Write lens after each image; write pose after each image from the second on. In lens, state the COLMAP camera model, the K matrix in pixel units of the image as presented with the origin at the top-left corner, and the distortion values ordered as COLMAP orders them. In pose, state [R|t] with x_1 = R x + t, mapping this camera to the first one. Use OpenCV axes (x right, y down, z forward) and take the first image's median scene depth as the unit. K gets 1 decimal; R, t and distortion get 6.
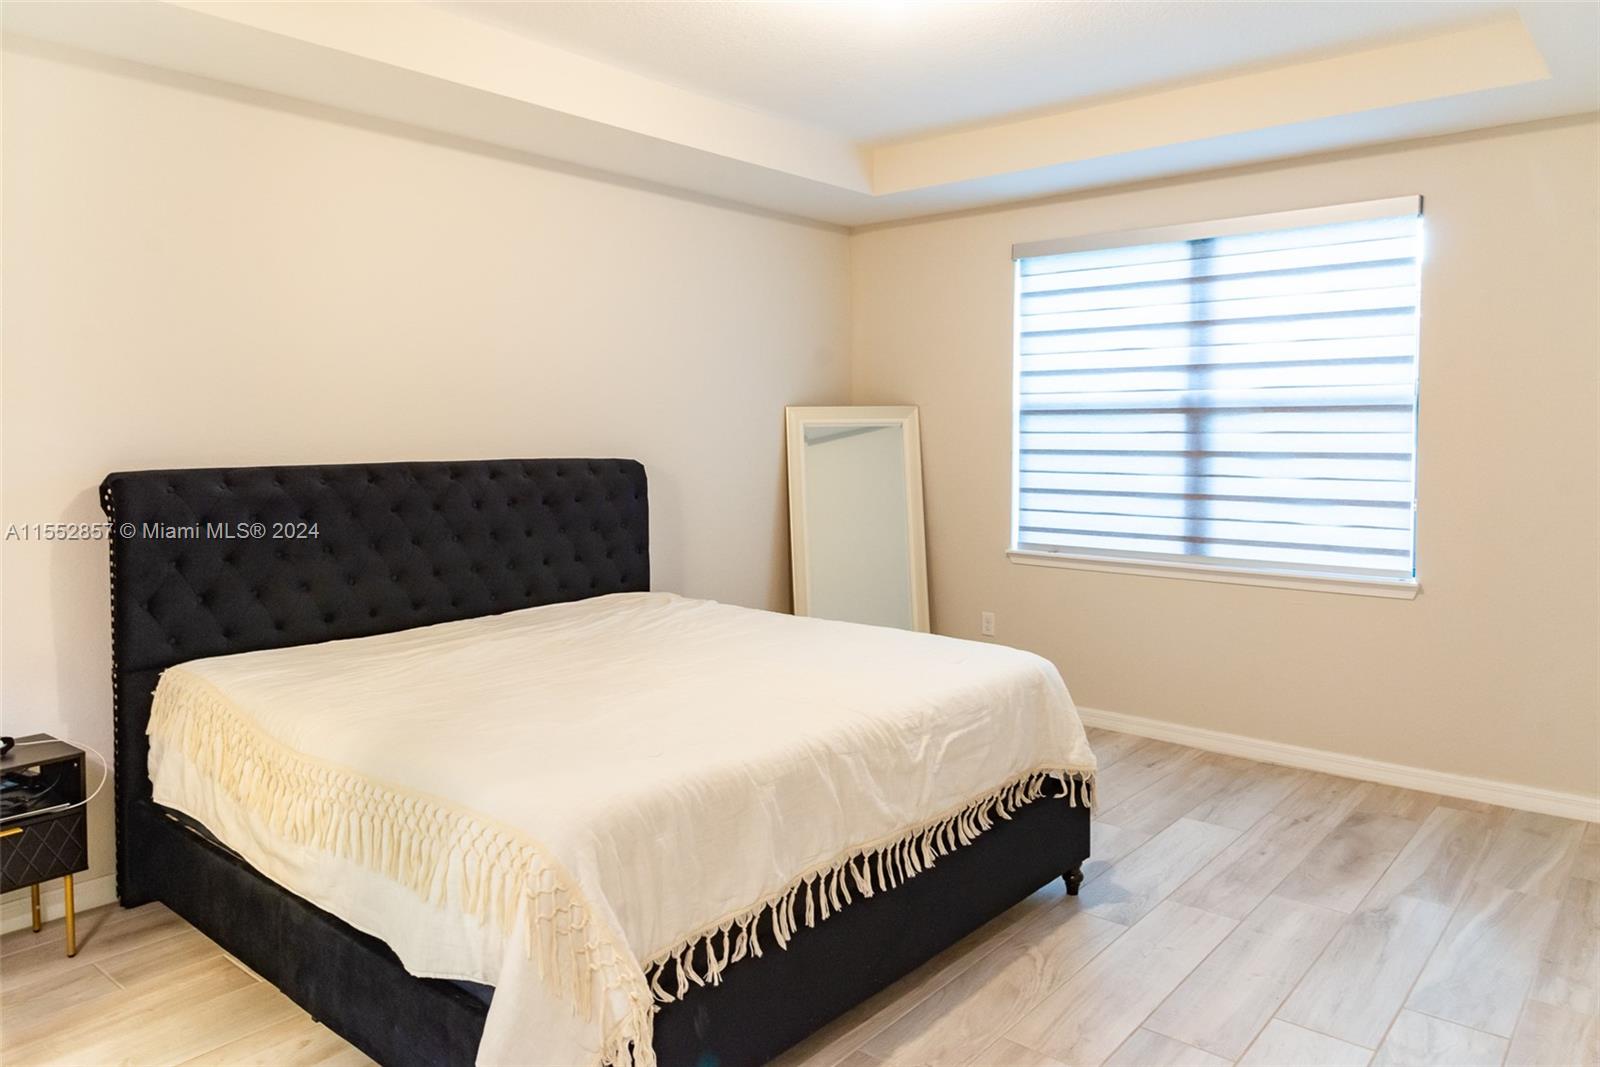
lens RADIAL K [[1113.3, 0, 807.7], [0, 1113.3, 540.7], [0, 0, 1]] dist [-0.005439, -0.000136]
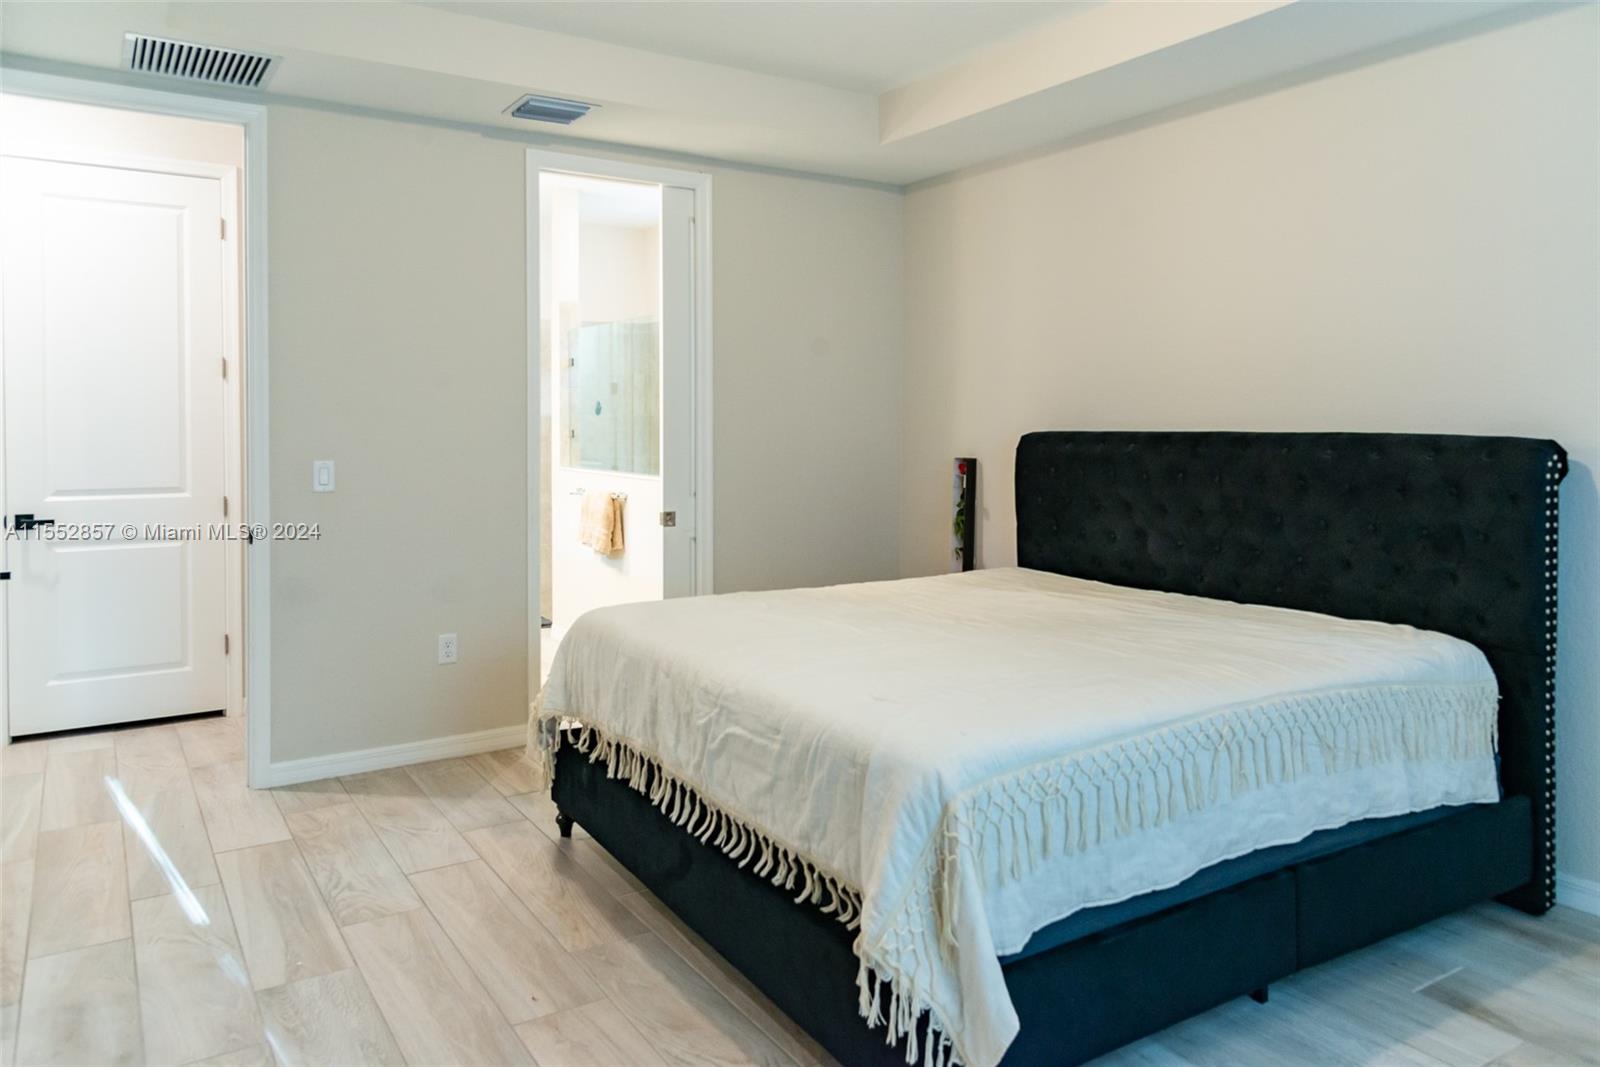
lens RADIAL K [[1113.3, 0, 807.7], [0, 1113.3, 540.7], [0, 0, 1]] dist [-0.005439, -0.000136]
pose [[-0.311073, 0.102730, -0.944817, 0.929369], [-0.100184, 0.985057, 0.140090, -0.102606], [0.945091, 0.138234, -0.296133, 1.288636]]
